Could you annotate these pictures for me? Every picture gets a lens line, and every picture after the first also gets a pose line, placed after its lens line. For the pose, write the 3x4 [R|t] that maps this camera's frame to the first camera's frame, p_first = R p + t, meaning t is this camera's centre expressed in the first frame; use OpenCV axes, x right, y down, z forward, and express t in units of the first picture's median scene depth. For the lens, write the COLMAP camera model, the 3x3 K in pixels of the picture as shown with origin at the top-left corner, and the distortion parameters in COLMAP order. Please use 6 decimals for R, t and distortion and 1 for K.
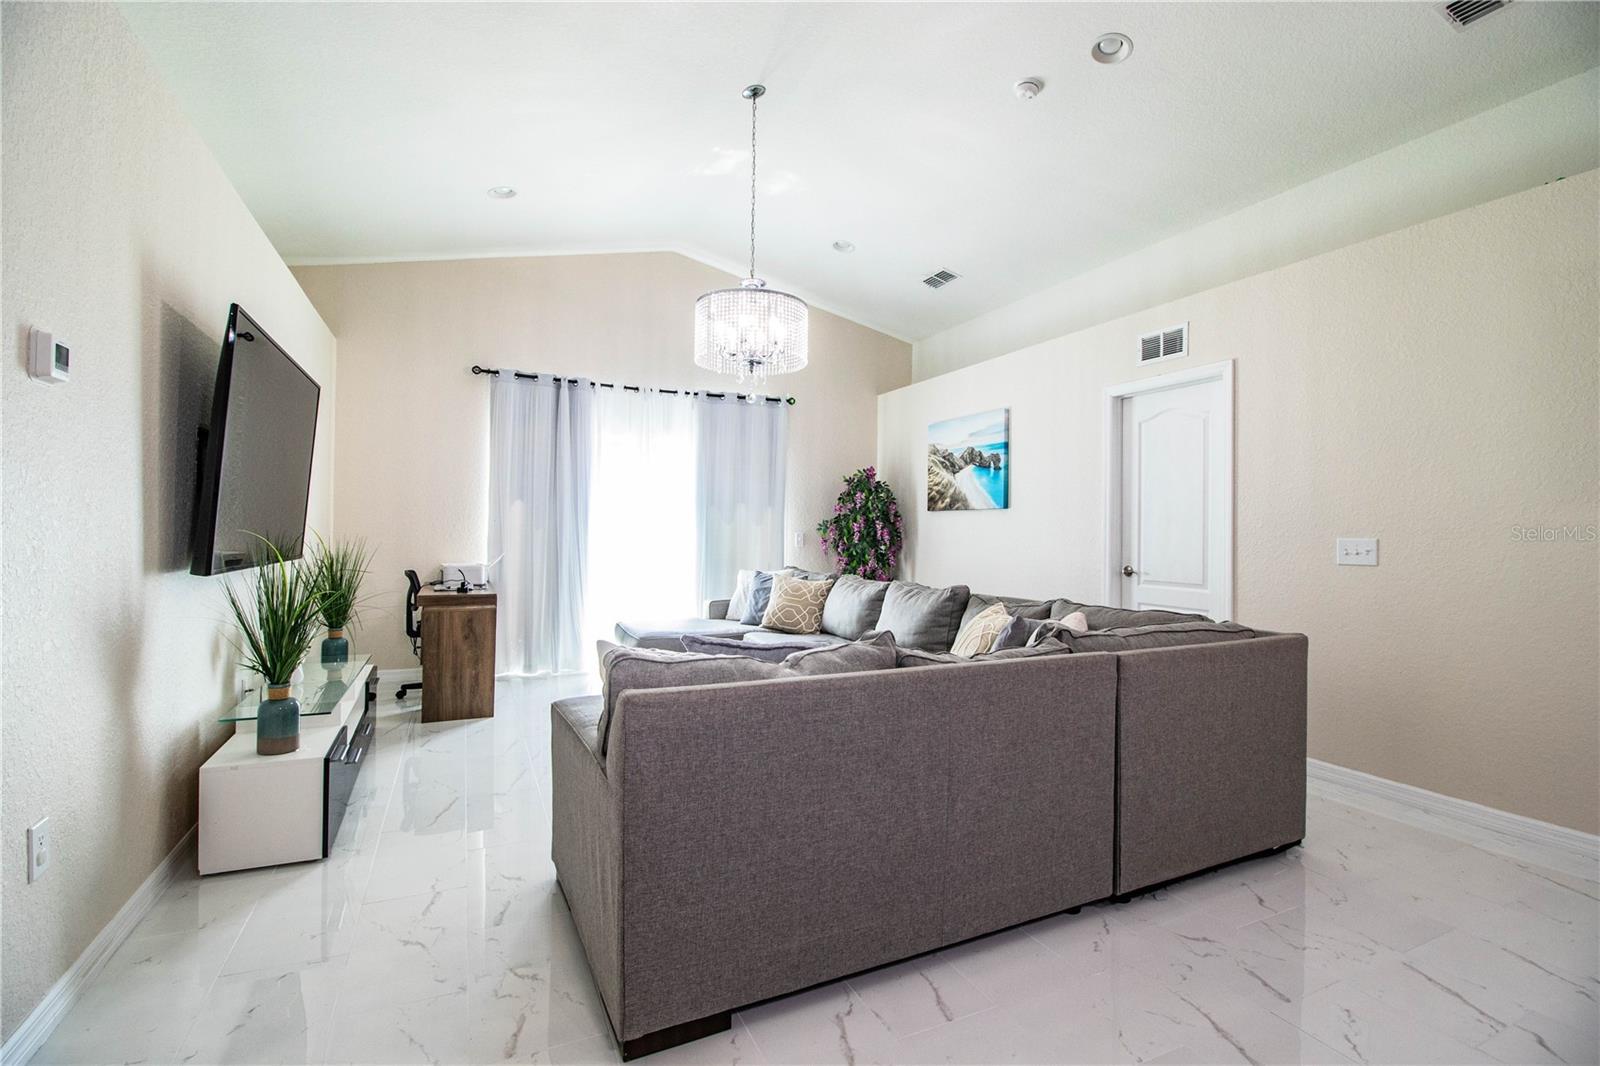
lens RADIAL K [[737.1, 0, 809.0], [0, 737.1, 528.0], [0, 0, 1]] dist [0.001440, -0.012939]
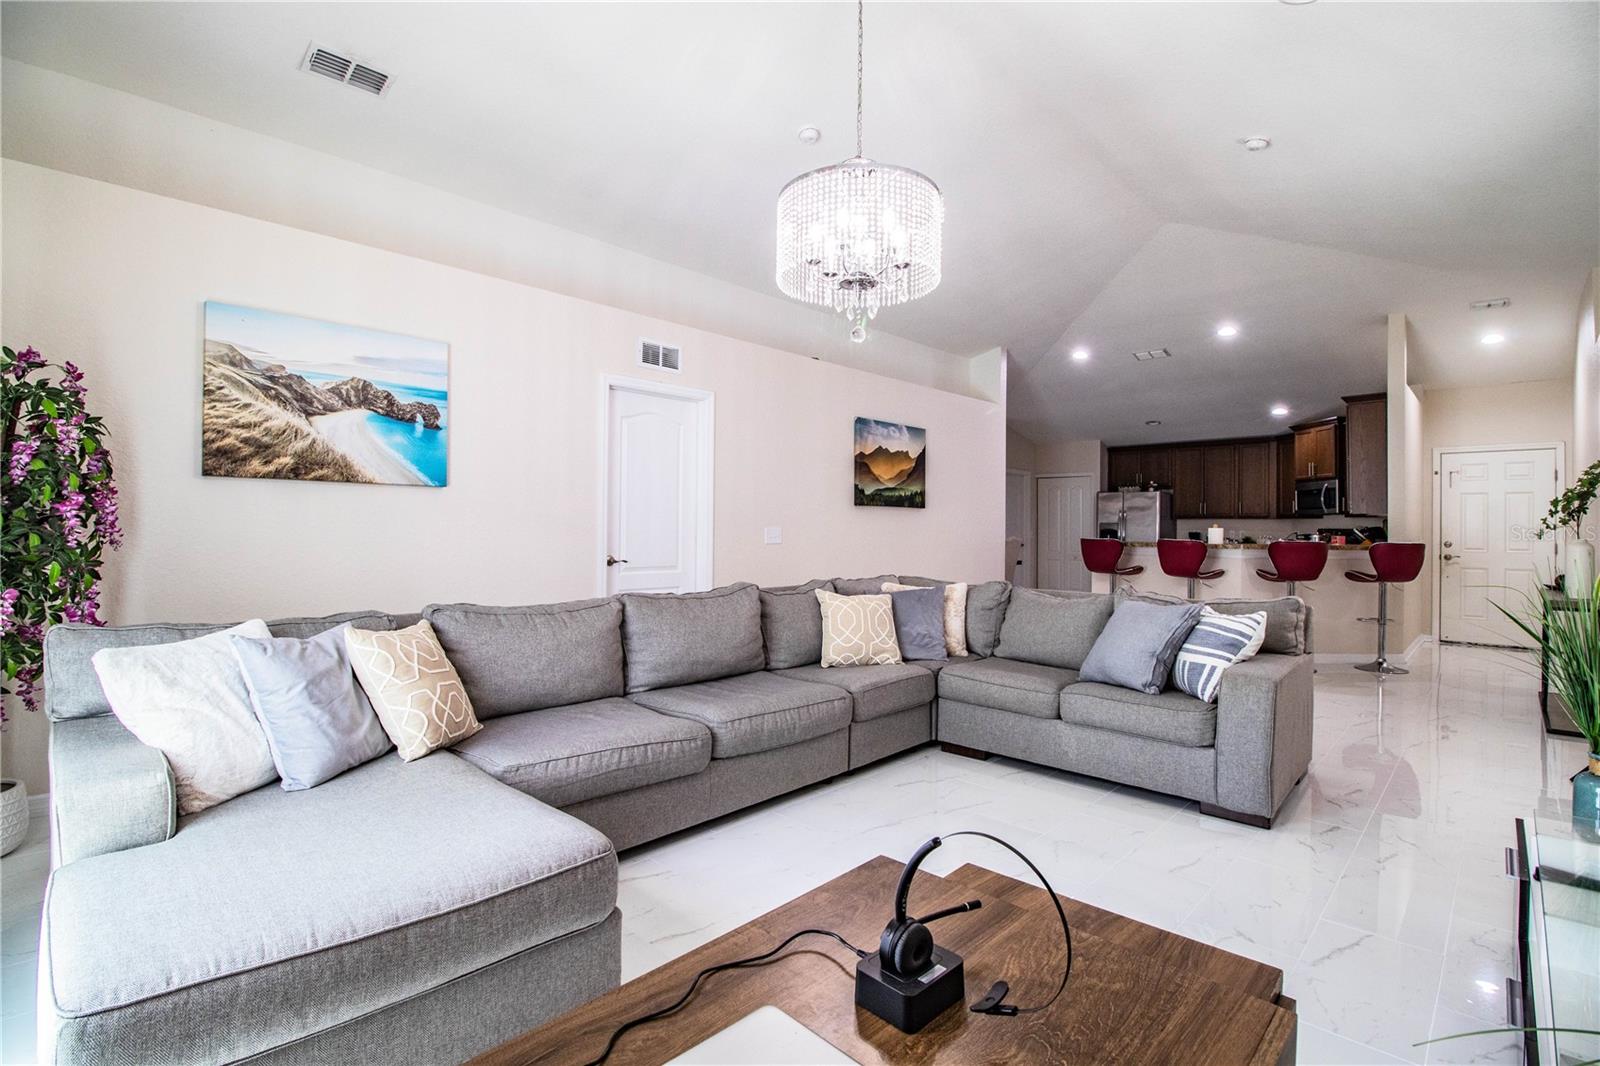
lens RADIAL K [[737.1, 0, 810.8], [0, 737.1, 526.4], [0, 0, 1]] dist [0.001440, -0.012939]
pose [[-0.359431, -0.006771, 0.933147, -0.605403], [-0.016055, 0.999871, 0.001072, 0.005362], [-0.933033, -0.014596, -0.359494, 1.103522]]
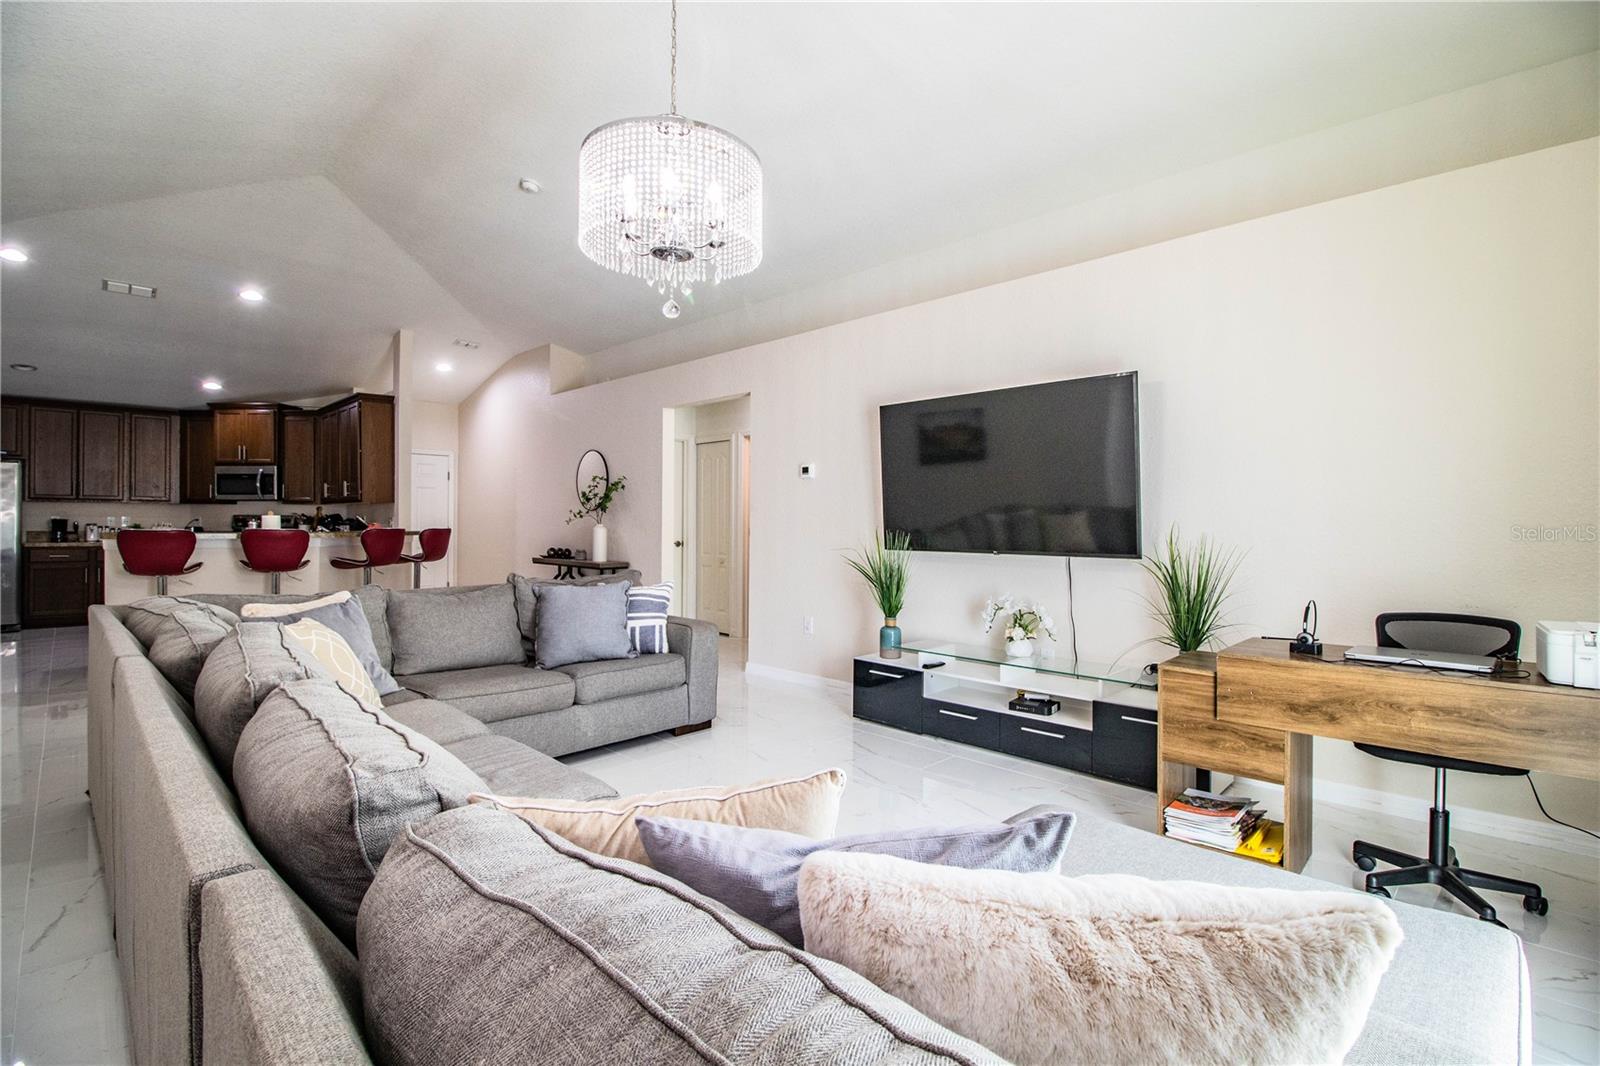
lens RADIAL K [[737.1, 0, 809.5], [0, 737.1, 525.8], [0, 0, 1]] dist [0.001440, -0.012939]
pose [[-0.937977, -0.009644, -0.346564, 0.024657], [-0.009576, 0.999952, -0.001910, 0.009492], [0.346566, 0.001527, -0.938024, 1.398568]]
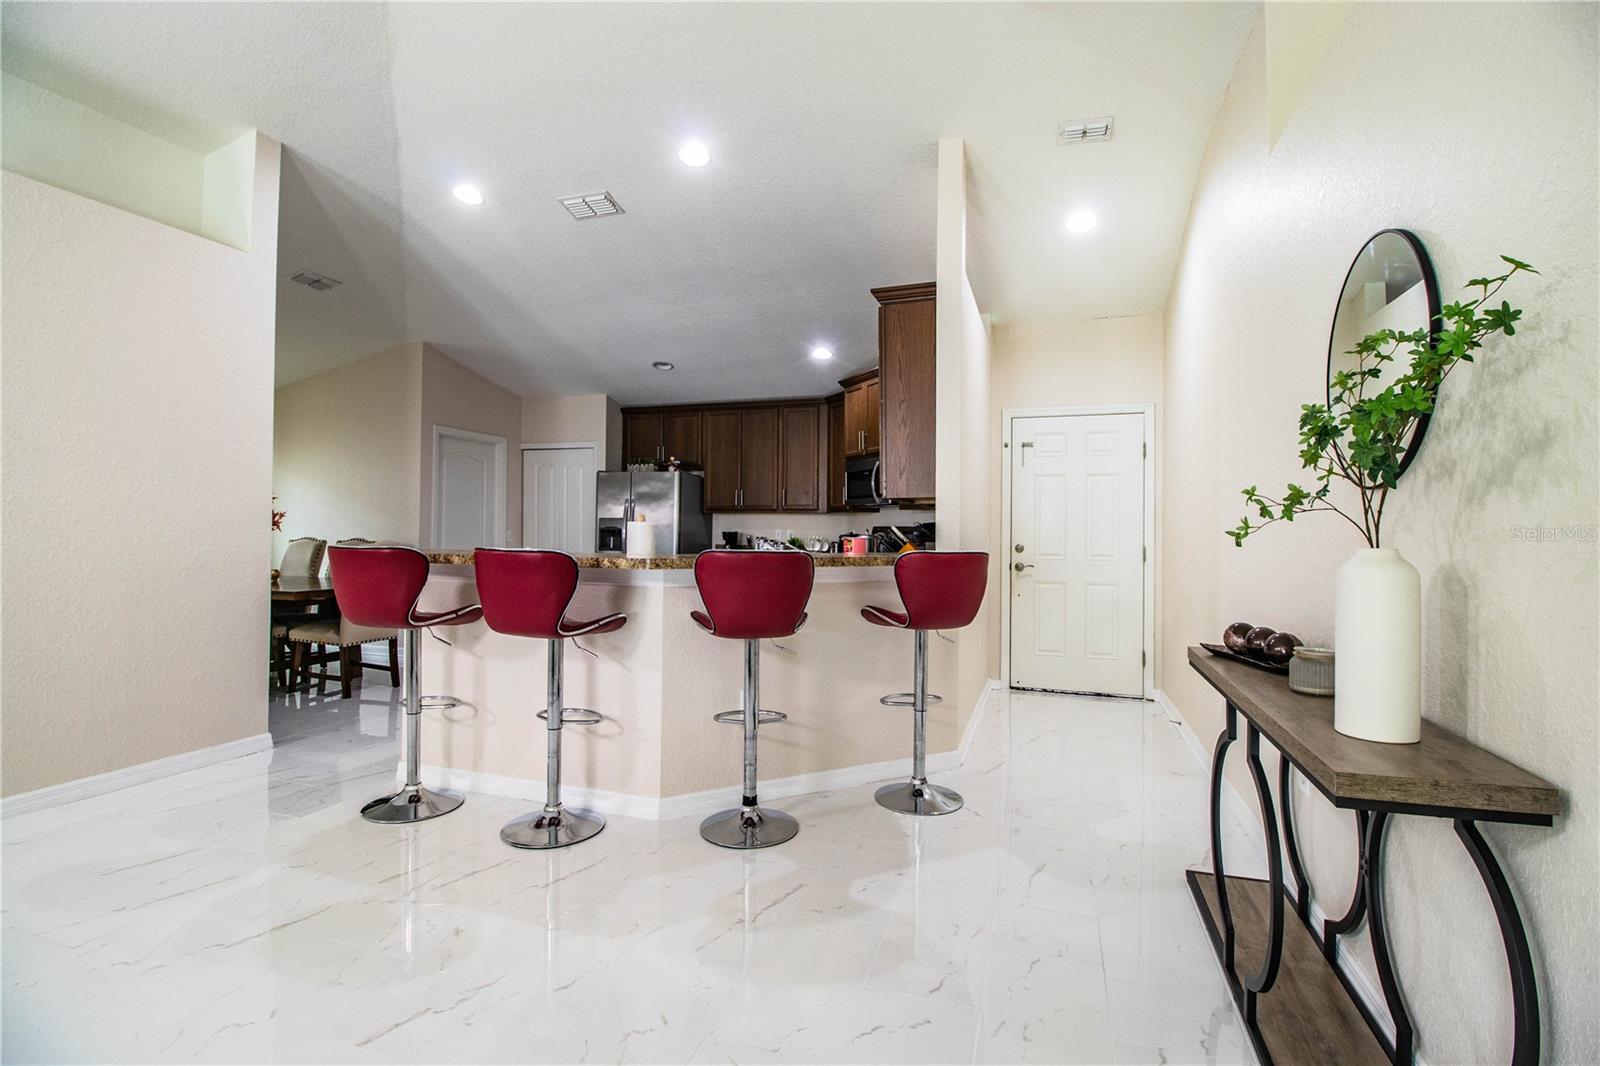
lens RADIAL K [[737.1, 0, 809.9], [0, 737.1, 524.1], [0, 0, 1]] dist [0.001440, -0.012939]
pose [[-0.726770, -0.005159, 0.686862, -0.131154], [-0.017392, 0.999789, -0.010893, 0.004673], [-0.686661, -0.019863, -0.726706, 0.226092]]
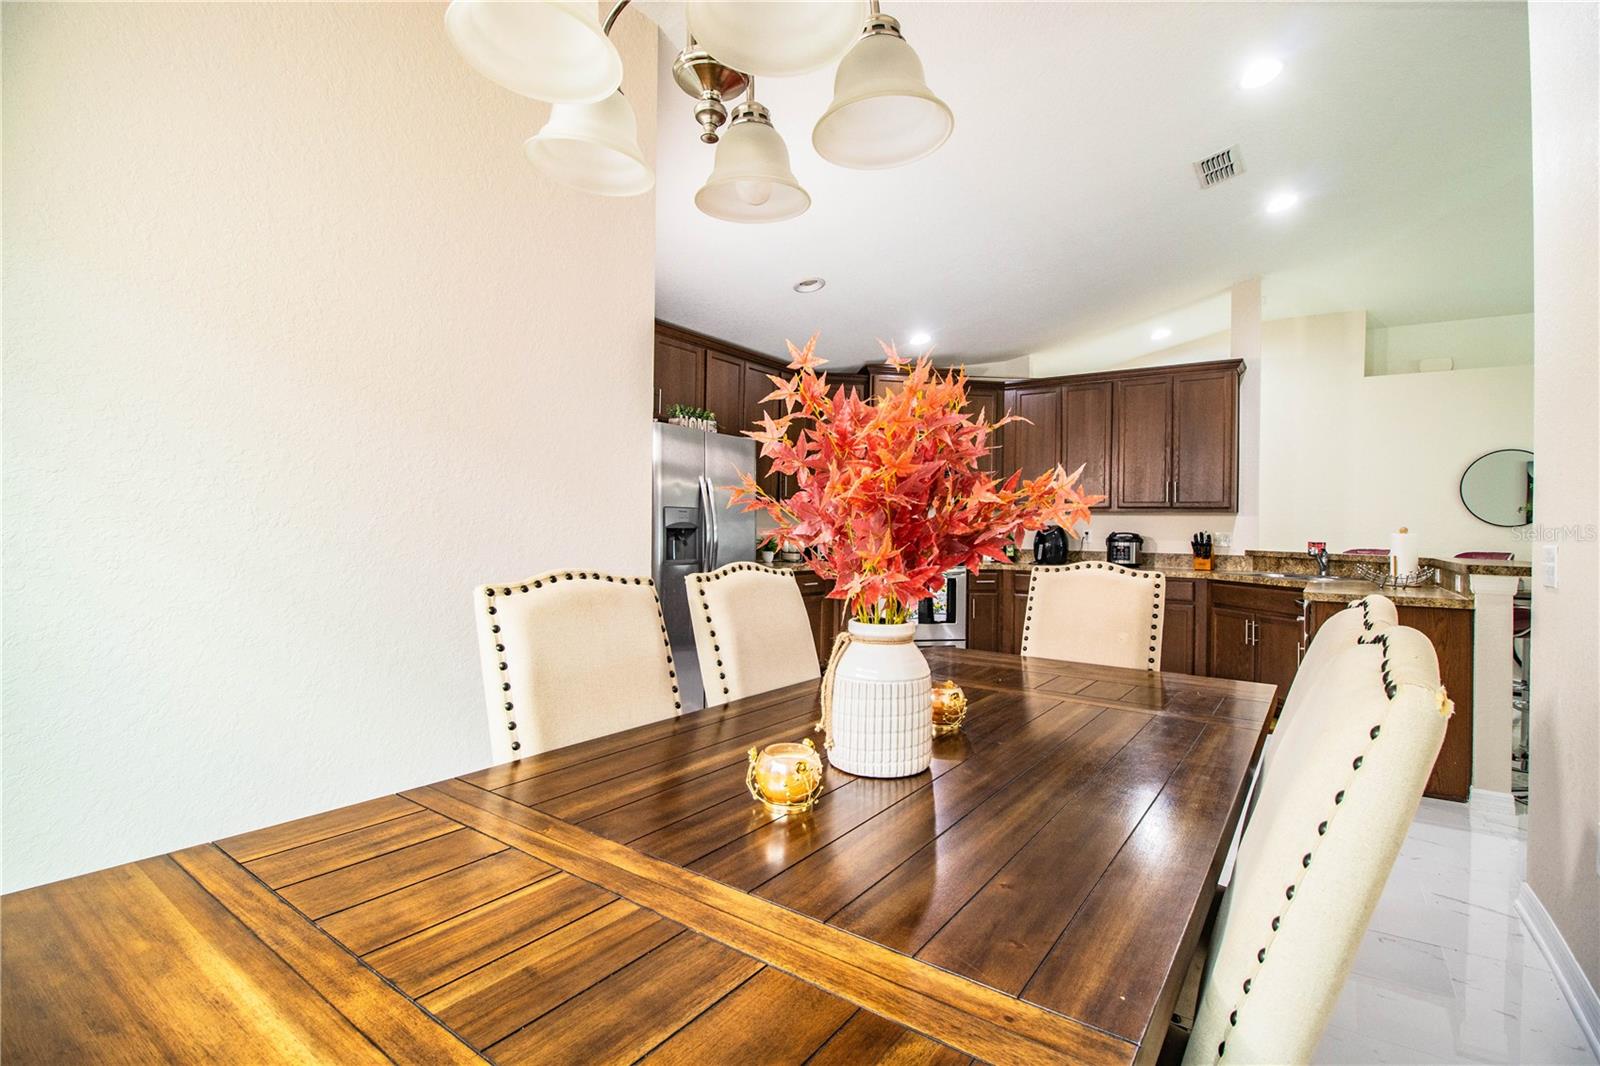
lens RADIAL K [[737.1, 0, 805.6], [0, 737.1, 525.7], [0, 0, 1]] dist [0.001440, -0.012939]
pose [[-0.865127, -0.022555, -0.501046, 1.526475], [-0.020261, 0.999745, -0.010020, 0.009581], [0.501144, 0.001483, -0.865362, 0.220746]]
